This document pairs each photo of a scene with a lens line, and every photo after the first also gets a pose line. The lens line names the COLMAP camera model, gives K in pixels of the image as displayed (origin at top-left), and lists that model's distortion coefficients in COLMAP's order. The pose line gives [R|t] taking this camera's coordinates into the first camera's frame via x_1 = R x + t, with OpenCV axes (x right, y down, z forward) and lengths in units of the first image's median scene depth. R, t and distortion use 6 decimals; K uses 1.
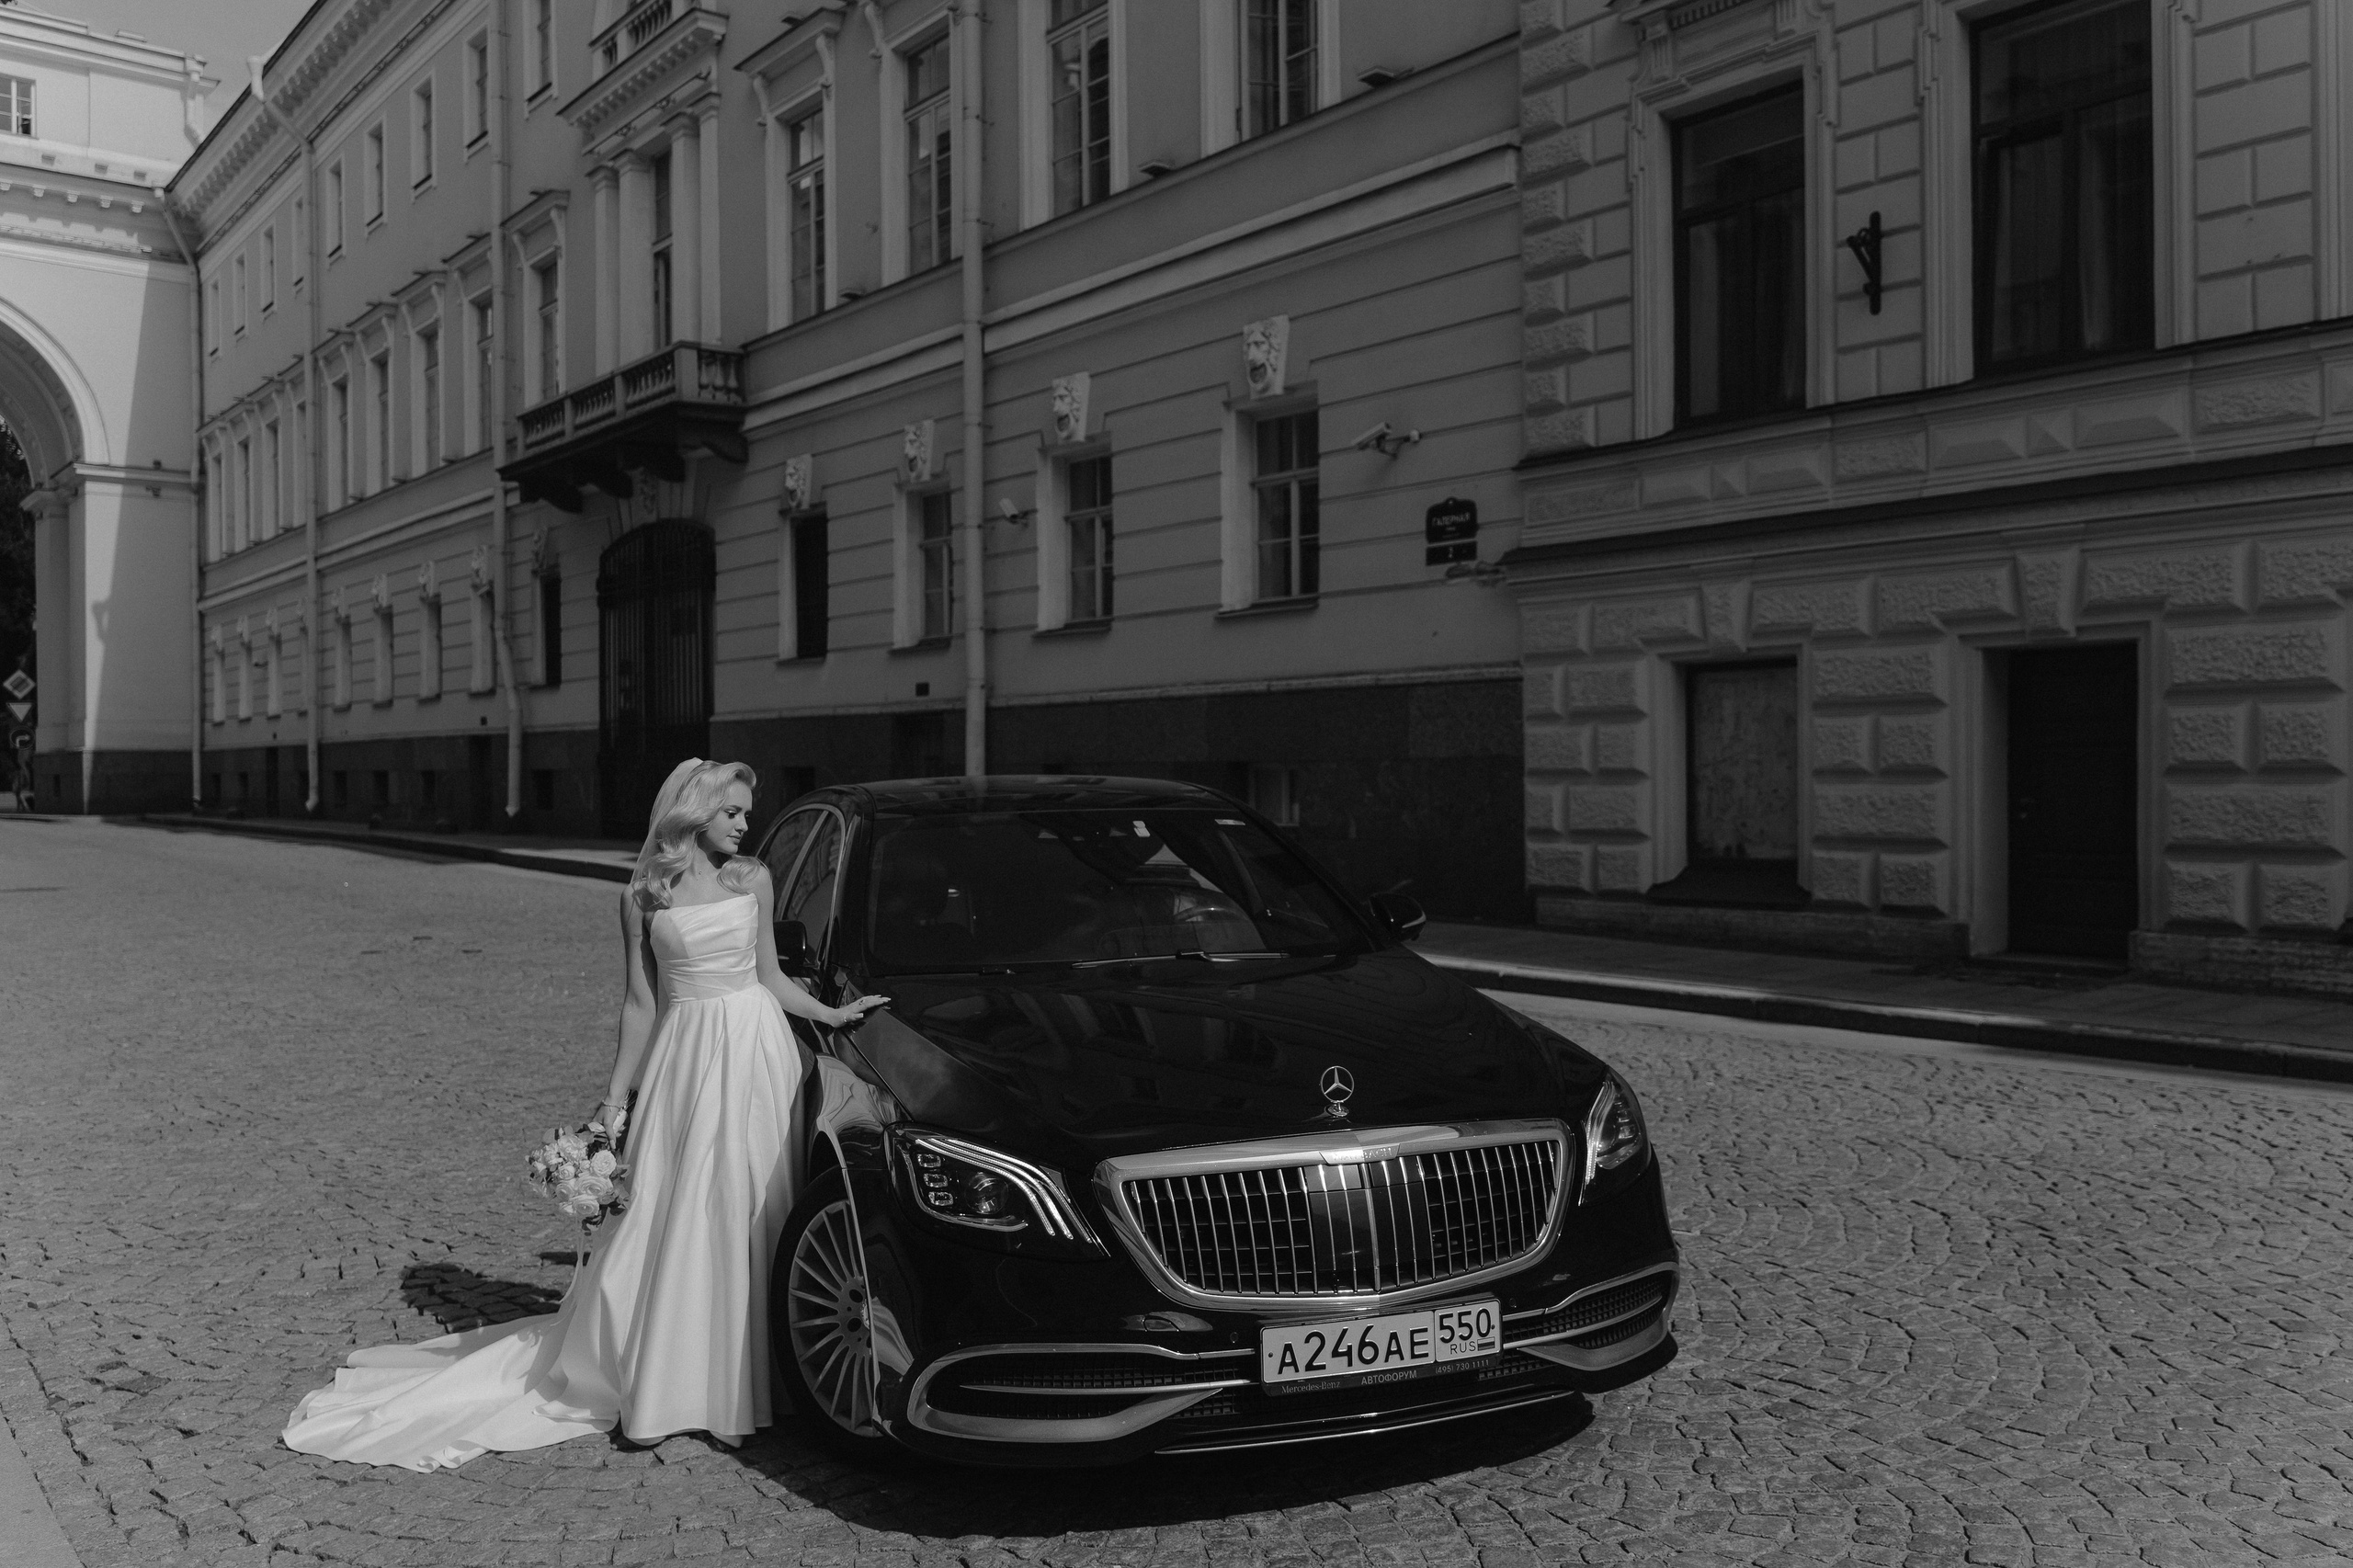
lens RADIAL K [[1856.1, 0, 1216.4], [0, 1856.1, 794.7], [0, 0, 1]] dist [-0.011141, -0.000773]
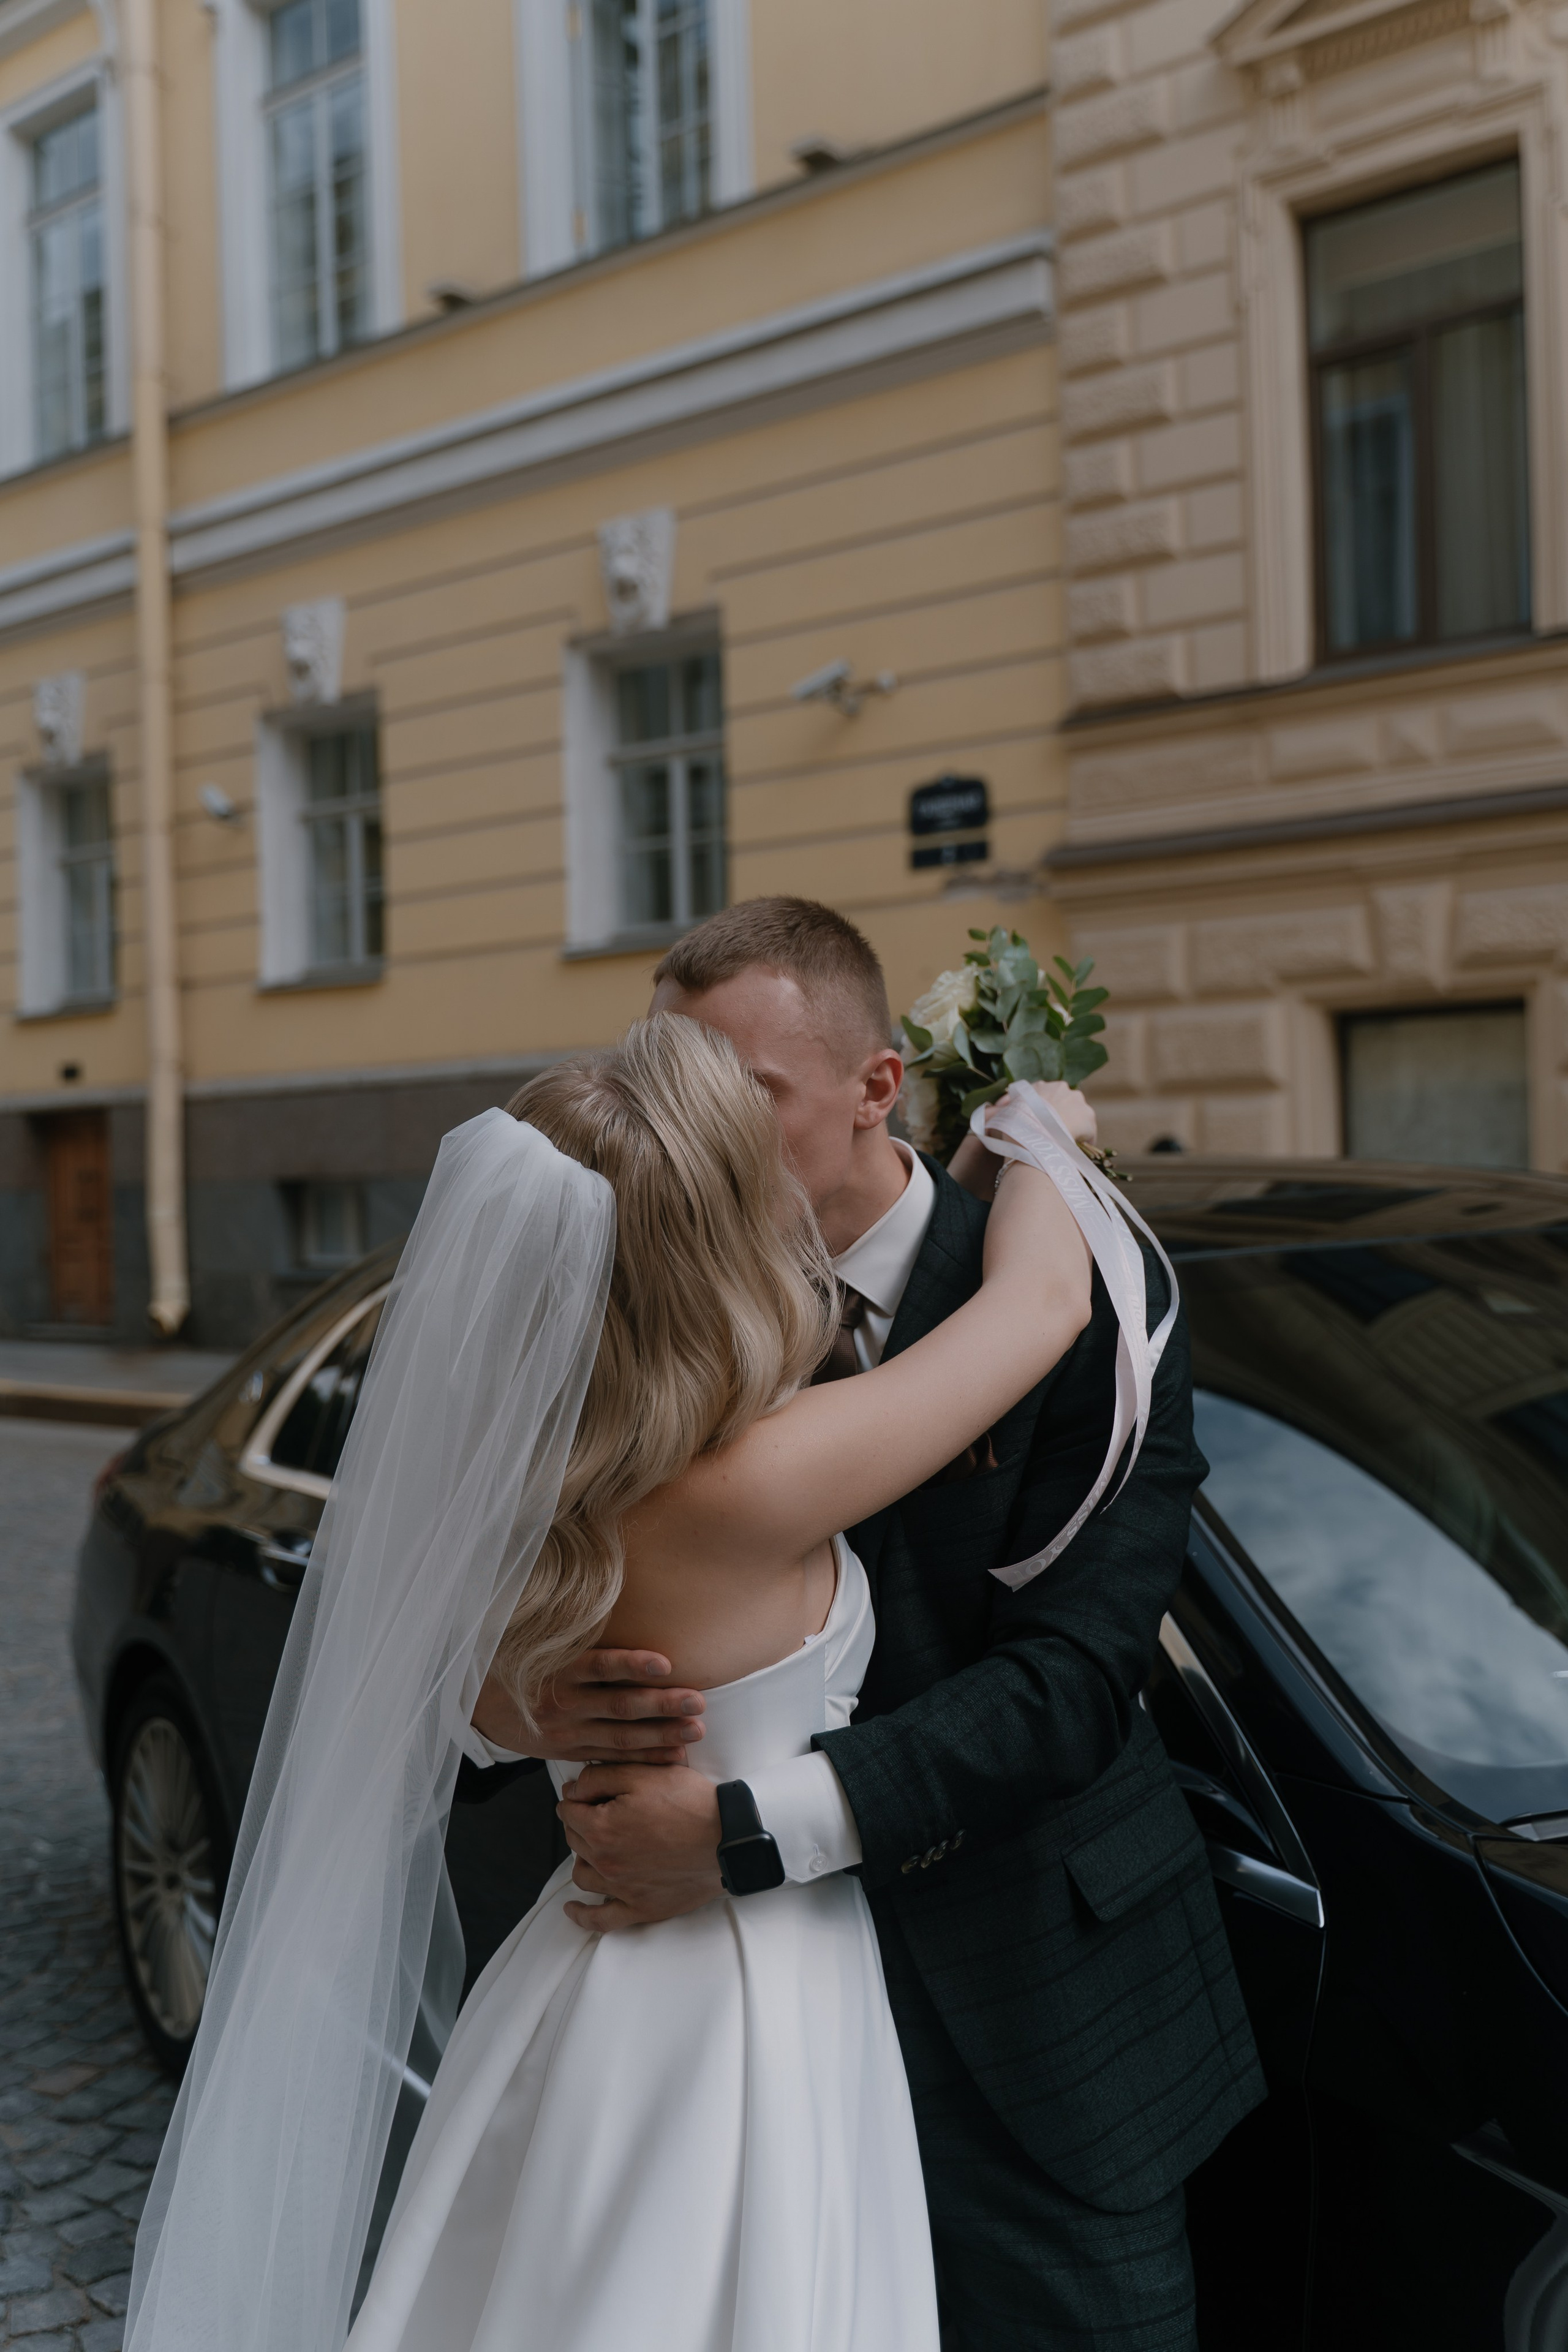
lens RADIAL K [[2282.5, 0, 754.2], [0, 2282.5, 1210.0], [0, 0, 1]] dist [-0.022287, 0.000000]
pose [[0.981172, -0.024126, 0.191622, -0.105452], [0.024044, 0.999707, 0.002757, -0.004000], [-0.191632, 0.001902, 0.981465, 0.191819]]
